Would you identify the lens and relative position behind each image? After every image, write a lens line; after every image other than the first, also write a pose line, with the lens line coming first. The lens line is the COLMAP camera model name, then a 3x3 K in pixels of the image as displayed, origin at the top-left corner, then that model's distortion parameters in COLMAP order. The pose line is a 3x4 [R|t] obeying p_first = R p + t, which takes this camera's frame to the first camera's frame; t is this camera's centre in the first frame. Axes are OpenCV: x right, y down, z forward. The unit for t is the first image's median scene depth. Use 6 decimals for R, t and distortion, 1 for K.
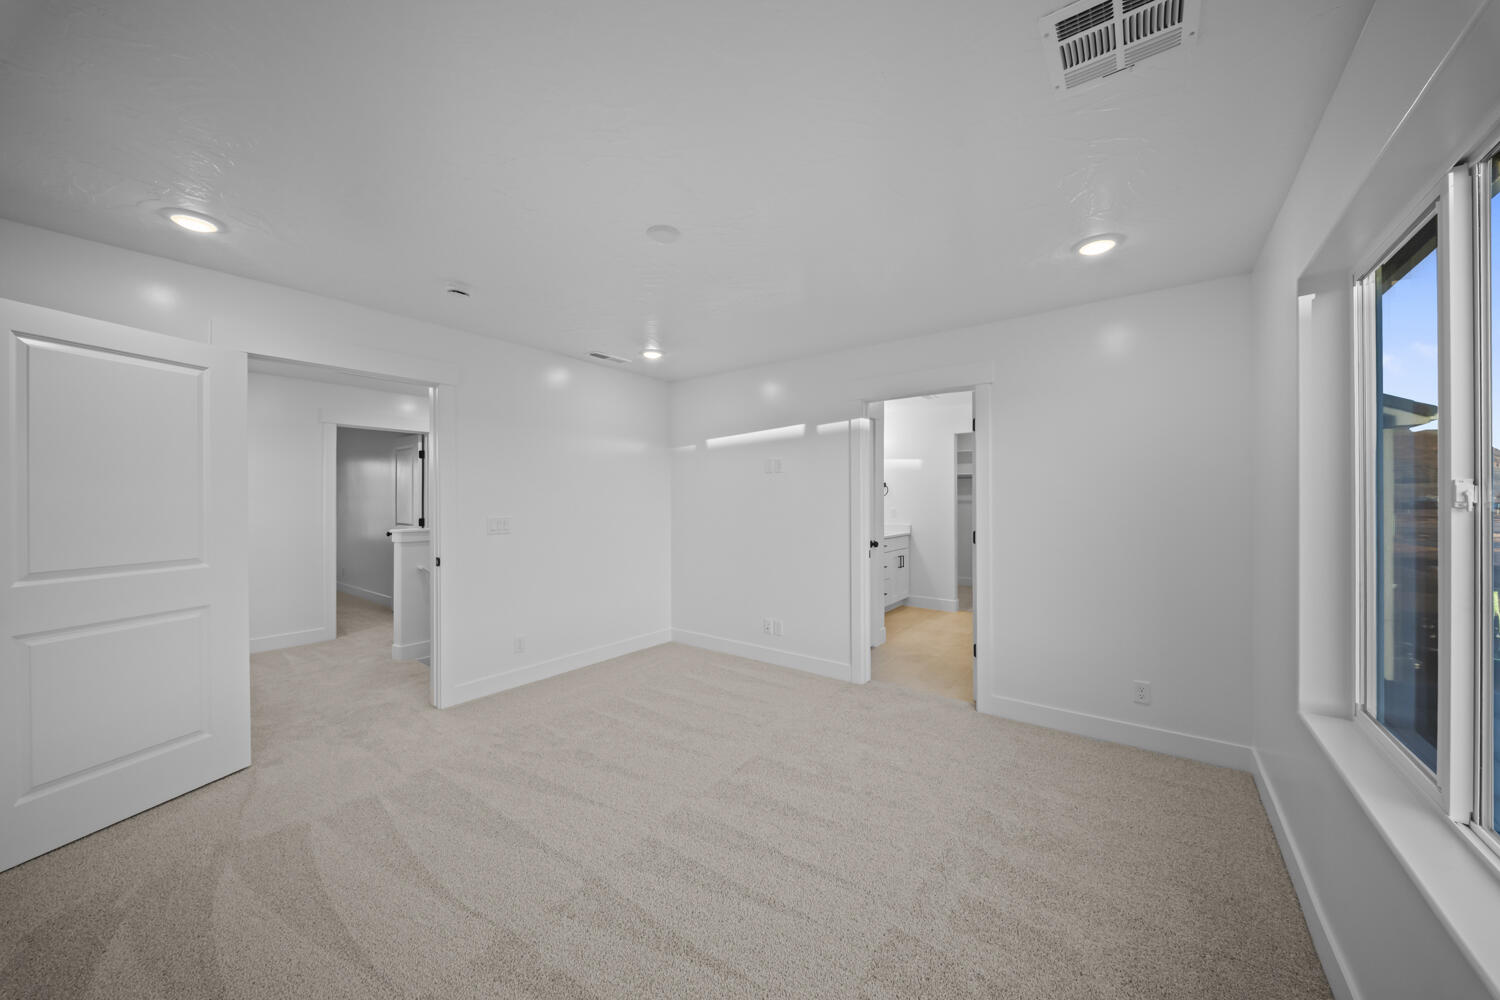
lens RADIAL K [[538.0, 0, 750.2], [0, 538.0, 479.9], [0, 0, 1]] dist [0.012650, -0.007315]
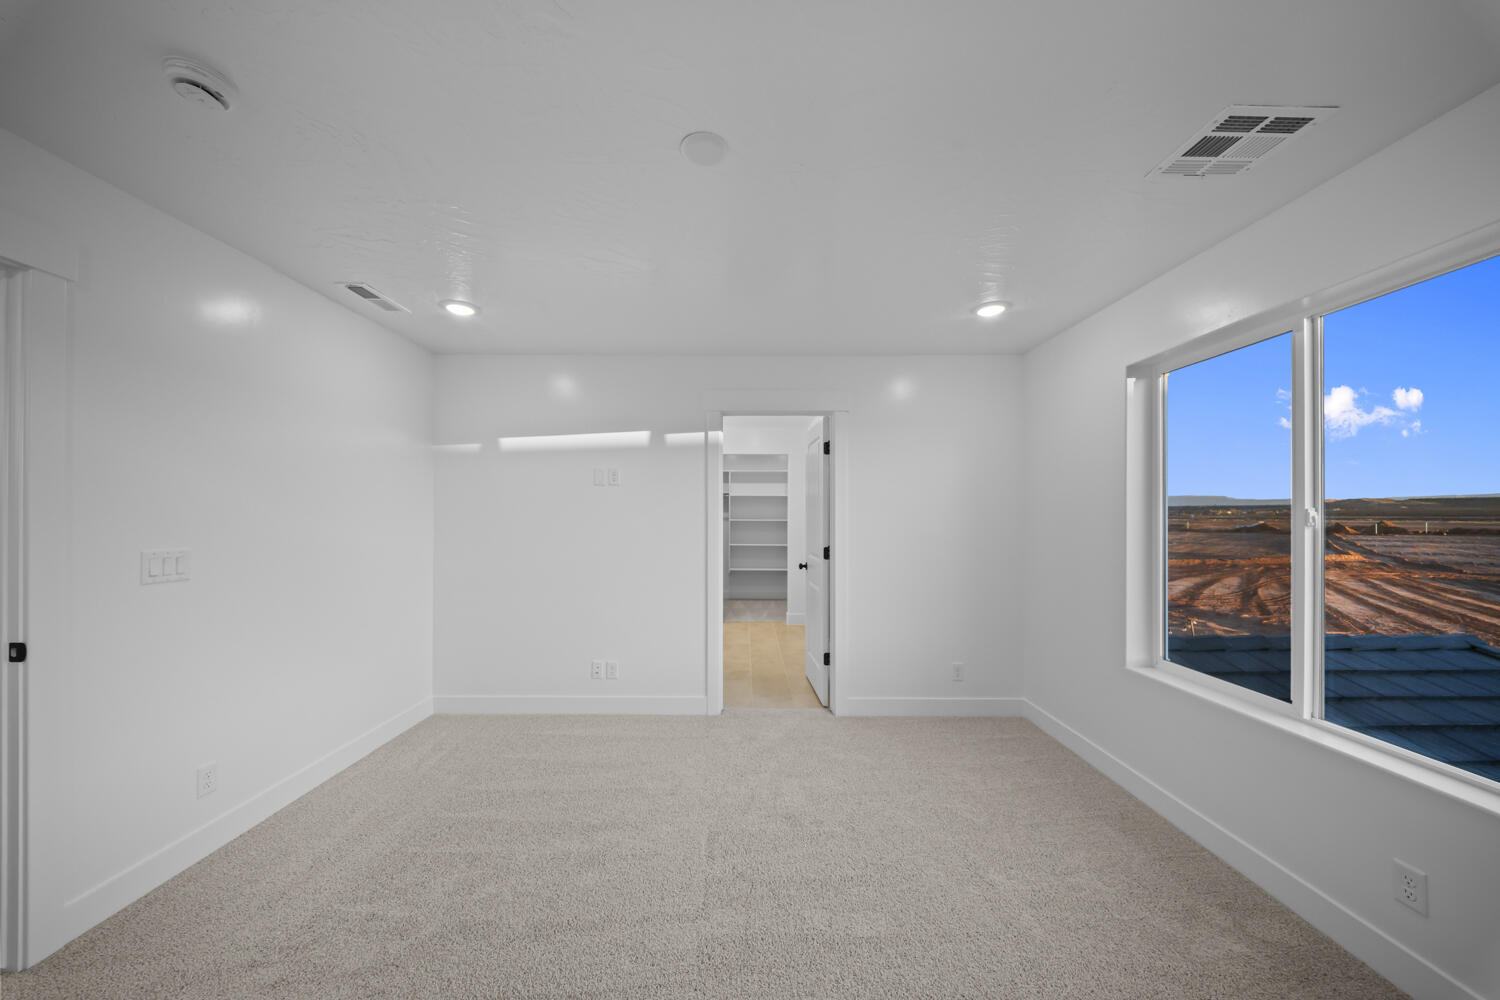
lens RADIAL K [[527.7, 0, 746.4], [0, 527.7, 502.5], [0, 0, 1]] dist [0.011703, -0.007273]
pose [[0.797288, 0.019829, 0.603273, -0.314643], [-0.025399, 0.999677, 0.000710, 0.007368], [-0.603065, -0.015889, 0.797534, 0.239651]]
